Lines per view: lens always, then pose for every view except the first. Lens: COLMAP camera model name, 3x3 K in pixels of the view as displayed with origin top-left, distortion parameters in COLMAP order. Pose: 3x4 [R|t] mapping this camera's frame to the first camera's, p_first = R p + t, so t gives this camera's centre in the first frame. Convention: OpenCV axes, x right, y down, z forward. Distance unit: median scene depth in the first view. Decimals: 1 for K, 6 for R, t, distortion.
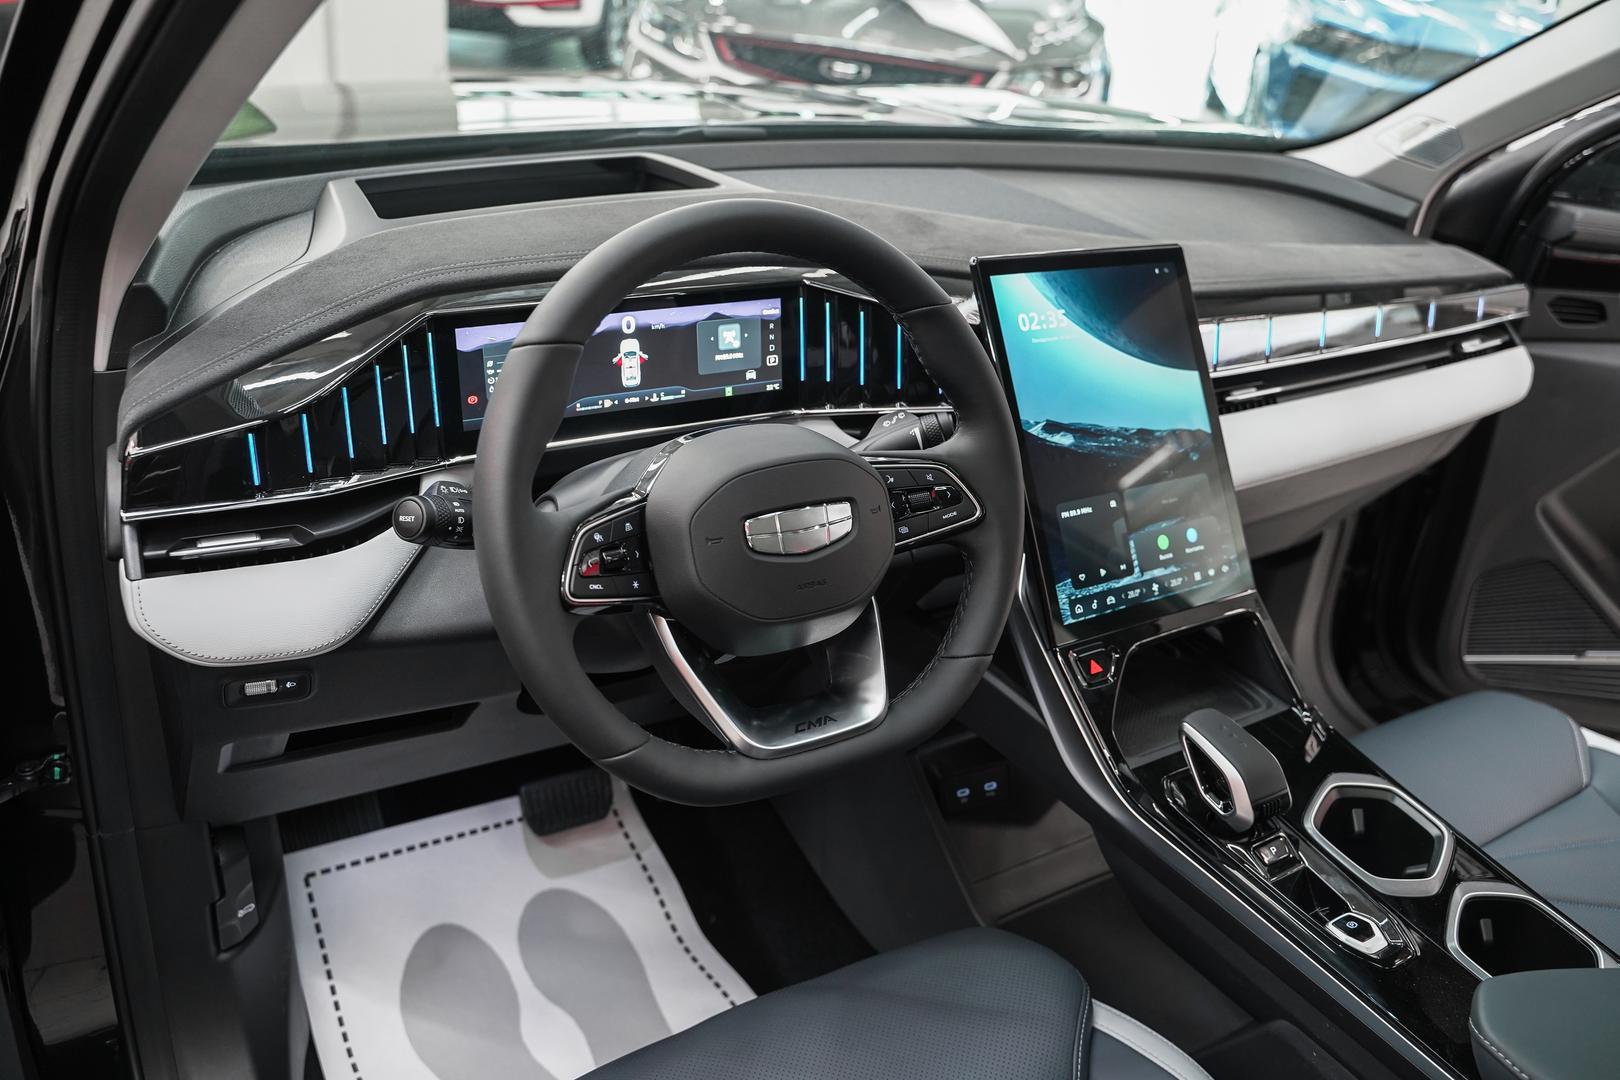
lens RADIAL K [[1314.5, 0, 811.9], [0, 1314.5, 532.0], [0, 0, 1]] dist [-0.121221, 0.102493]
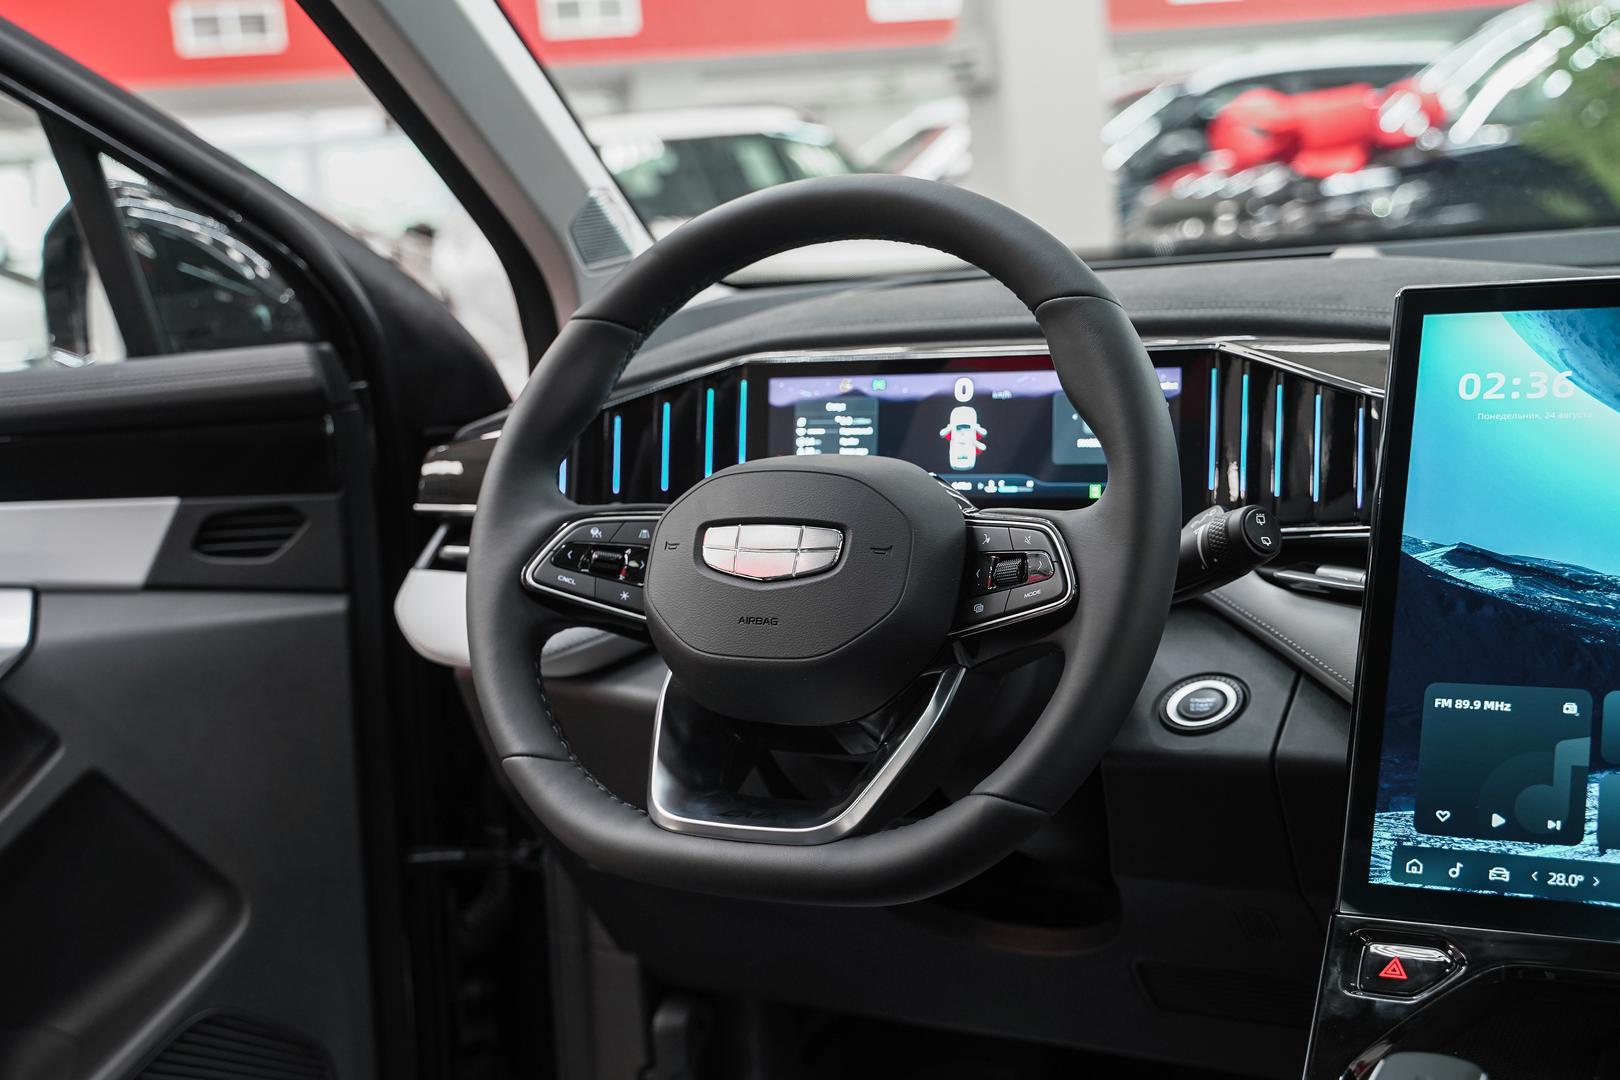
lens RADIAL K [[2045.4, 0, 779.1], [0, 2045.4, 519.2], [0, 0, 1]] dist [0.017499, 0.043244]
pose [[0.483205, 0.002954, -0.875502, 0.806665], [-0.284457, 0.946271, -0.153804, 0.125609], [0.828008, 0.323361, 0.458083, 0.326457]]
